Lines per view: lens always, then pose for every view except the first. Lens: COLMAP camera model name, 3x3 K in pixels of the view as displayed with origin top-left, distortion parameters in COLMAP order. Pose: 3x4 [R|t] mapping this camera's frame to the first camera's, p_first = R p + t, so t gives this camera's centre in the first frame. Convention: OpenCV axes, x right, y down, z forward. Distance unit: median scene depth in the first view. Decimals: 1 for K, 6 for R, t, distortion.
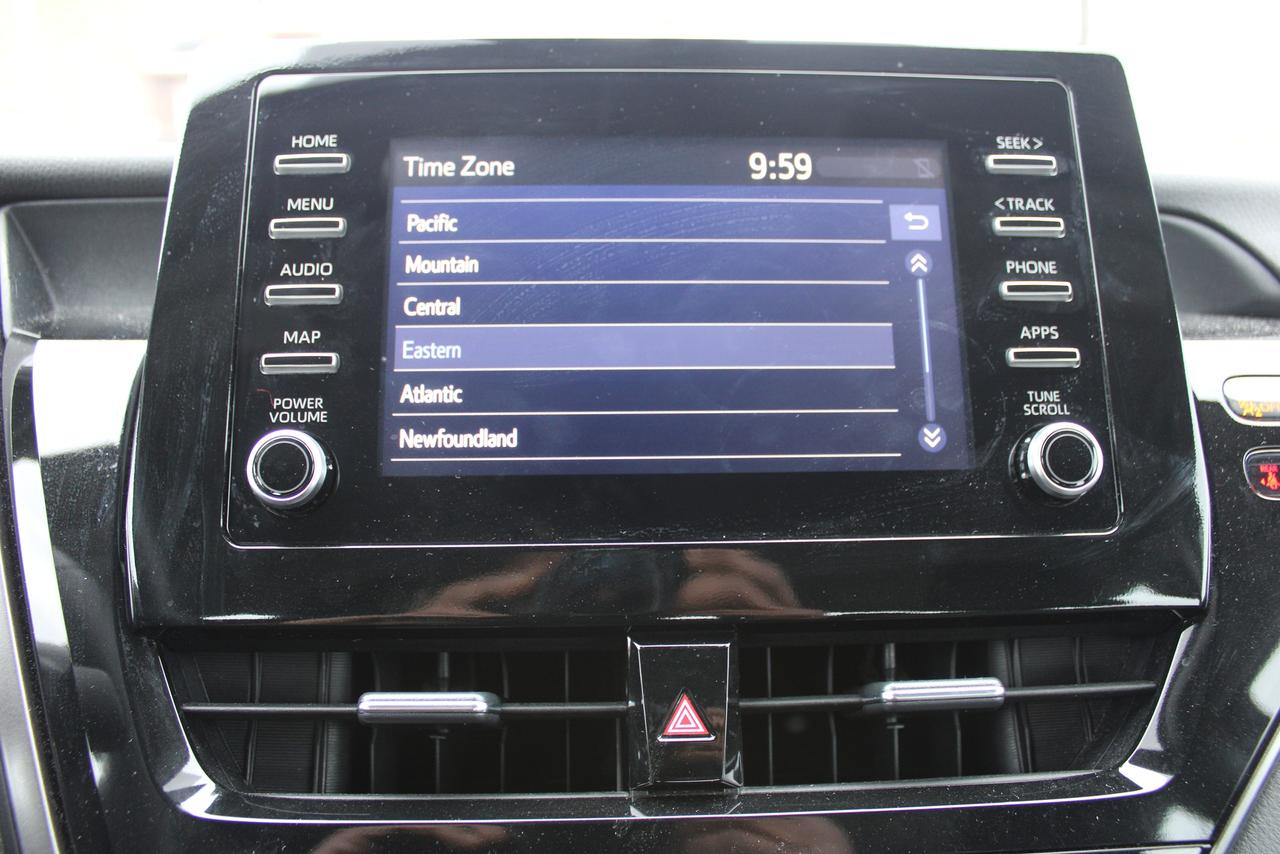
lens RADIAL K [[1105.6, 0, 640.0], [0, 1105.6, 427.0], [0, 0, 1]] dist [-0.112052, 0.004836]
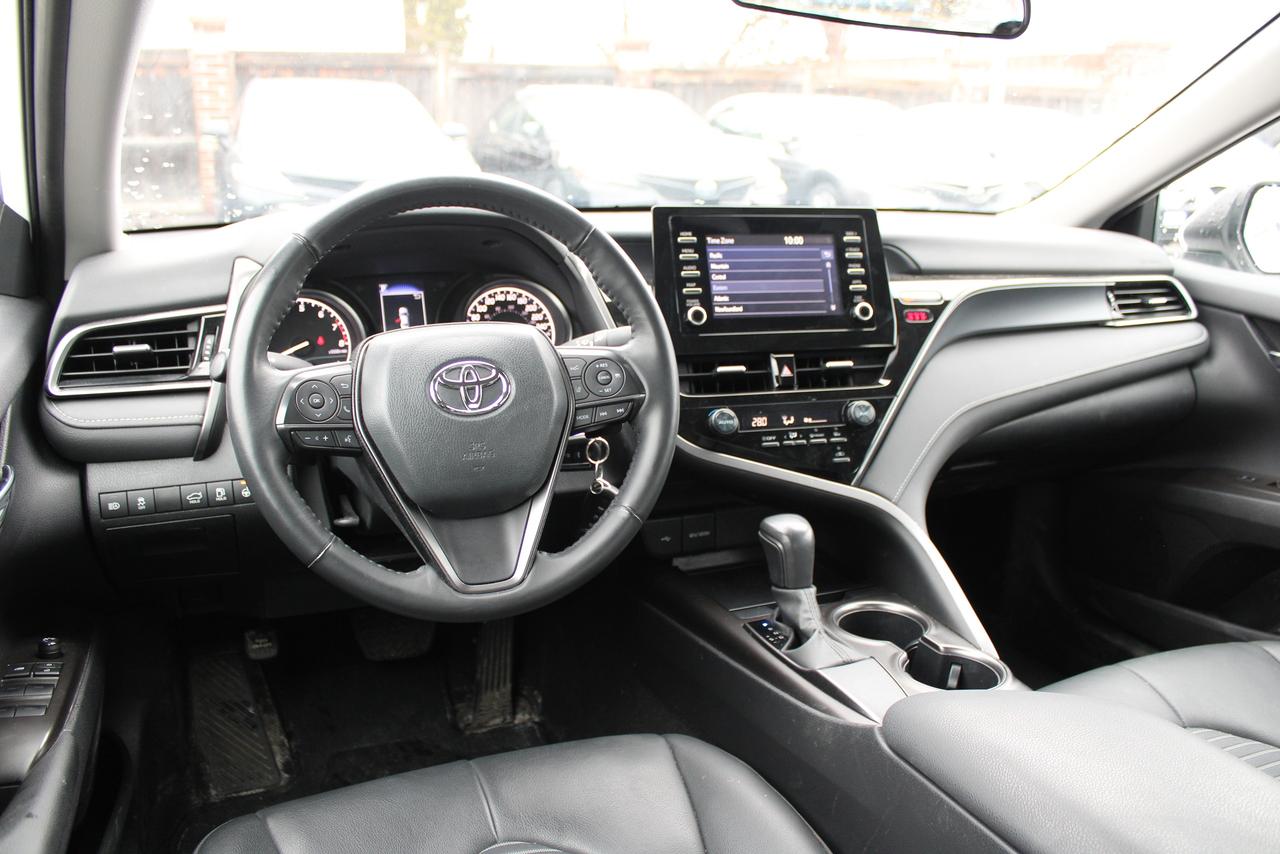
lens RADIAL K [[1094.2, 0, 640.0], [0, 1094.2, 427.0], [0, 0, 1]] dist [-0.051595, 0.002868]
pose [[0.969364, -0.041287, 0.242133, -1.470672], [0.020828, 0.996038, 0.086455, 0.088019], [-0.244743, -0.078763, 0.966384, -2.874885]]
